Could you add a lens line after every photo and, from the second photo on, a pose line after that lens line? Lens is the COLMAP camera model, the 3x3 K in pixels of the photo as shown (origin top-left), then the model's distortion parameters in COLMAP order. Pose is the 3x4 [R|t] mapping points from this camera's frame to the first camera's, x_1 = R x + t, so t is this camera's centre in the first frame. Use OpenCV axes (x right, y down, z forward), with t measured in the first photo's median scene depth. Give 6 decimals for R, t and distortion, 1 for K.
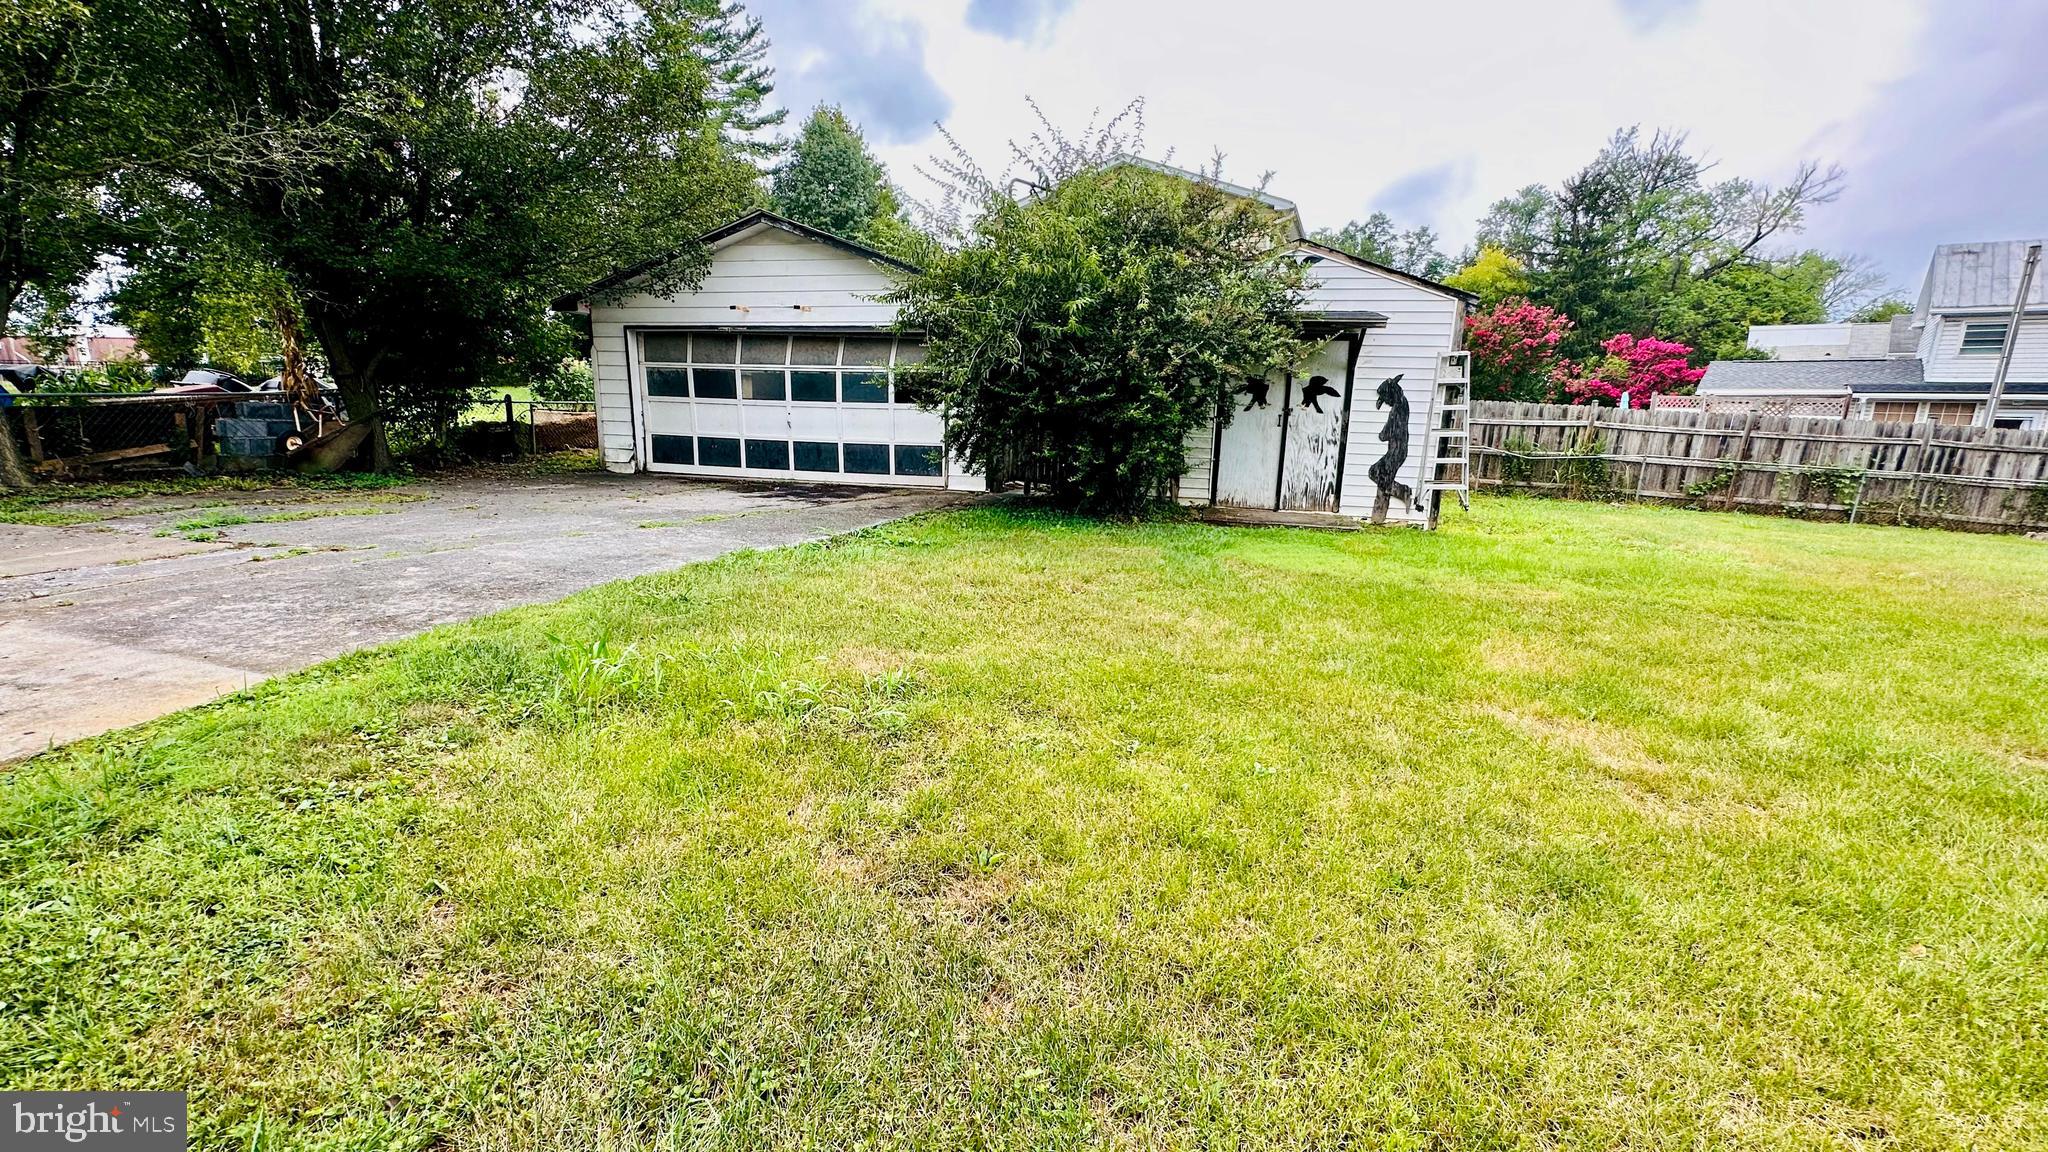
lens RADIAL K [[819.3, 0, 1027.1], [0, 819.3, 576.7], [0, 0, 1]] dist [-0.001070, 0.000142]
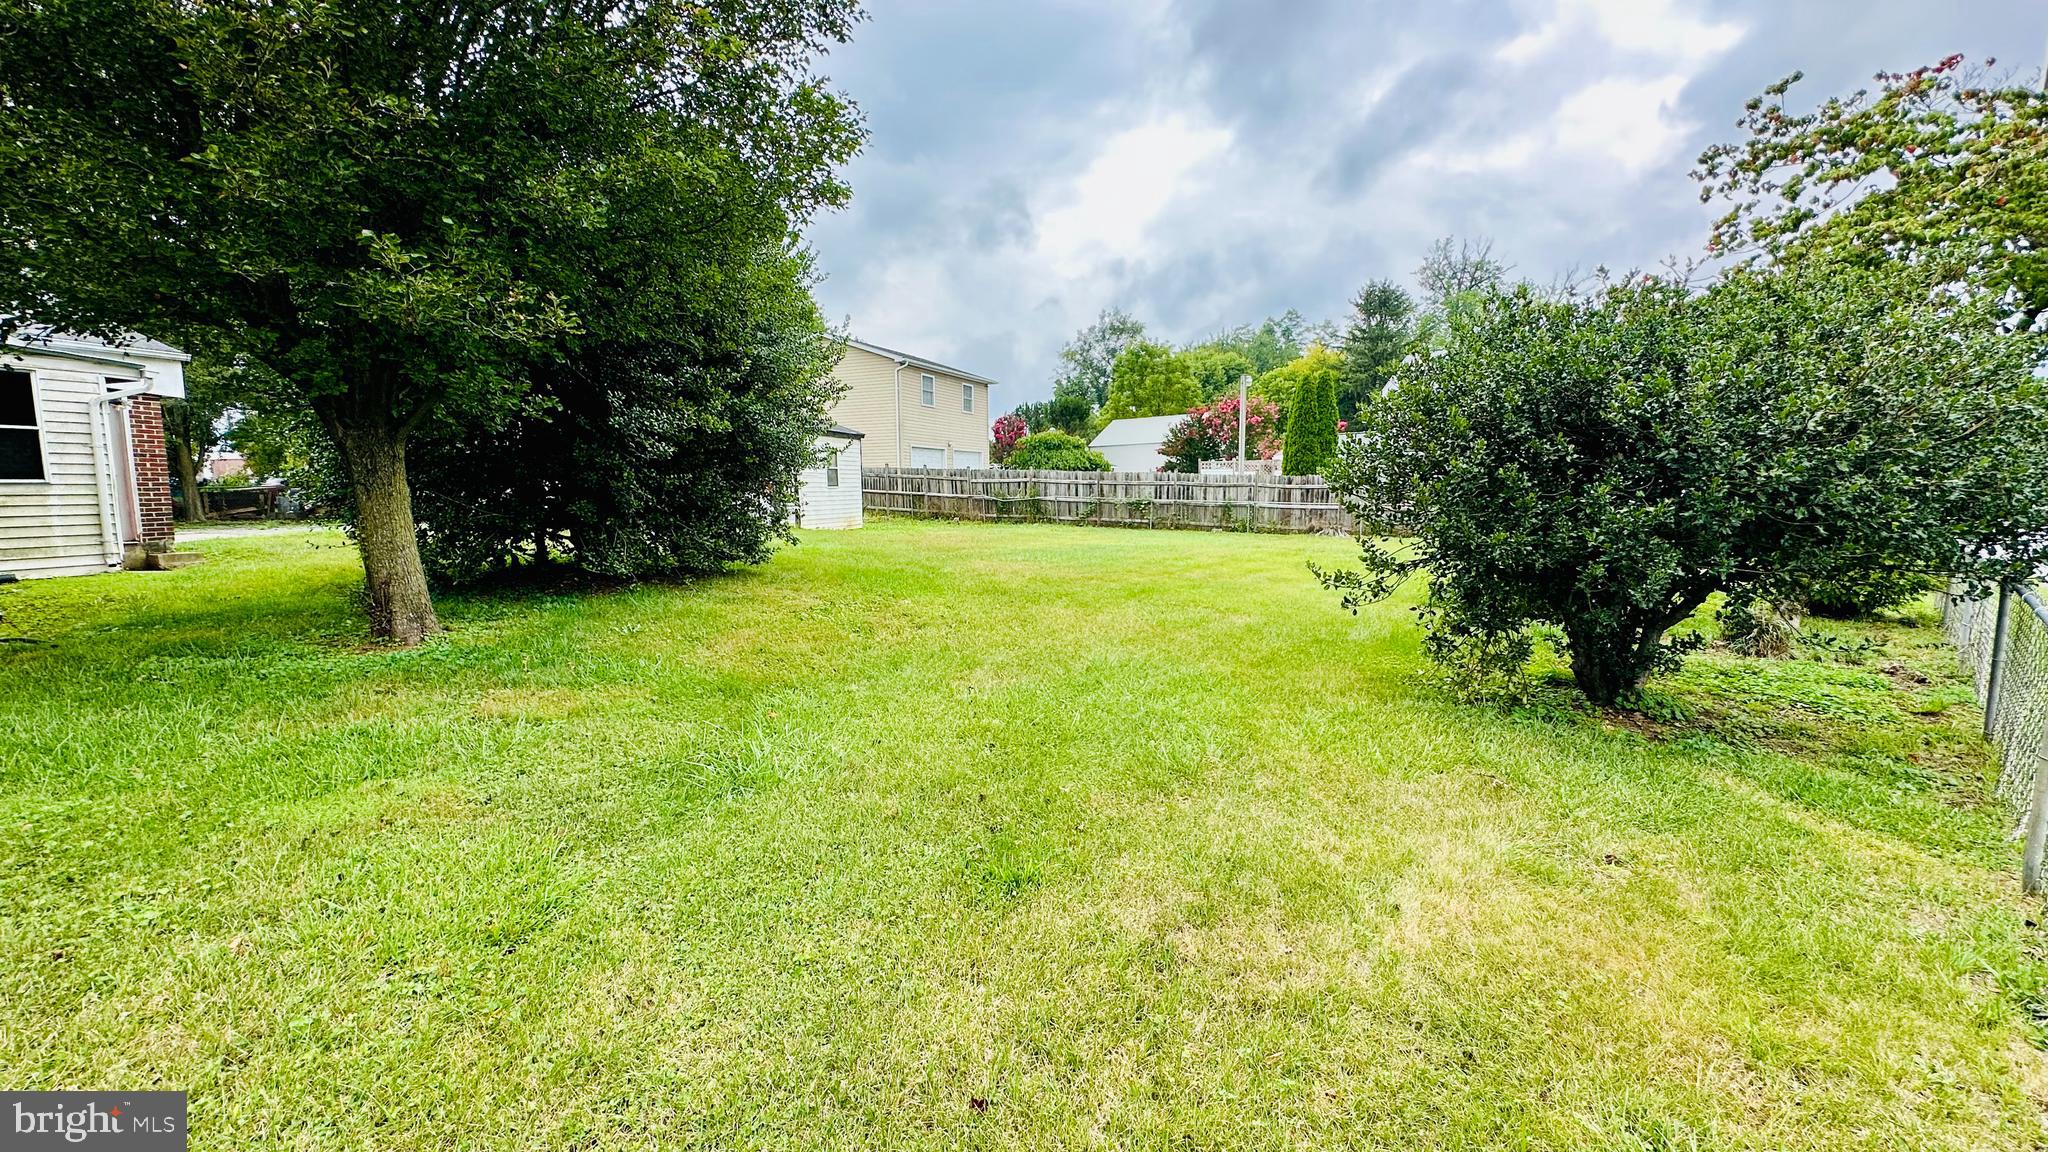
lens RADIAL K [[819.3, 0, 1027.1], [0, 819.3, 576.7], [0, 0, 1]] dist [-0.001070, 0.000142]
pose [[0.998073, -0.028492, -0.055116, 0.817090], [0.022779, 0.994561, -0.101638, 0.206926], [0.057712, 0.100187, 0.993293, -0.755020]]
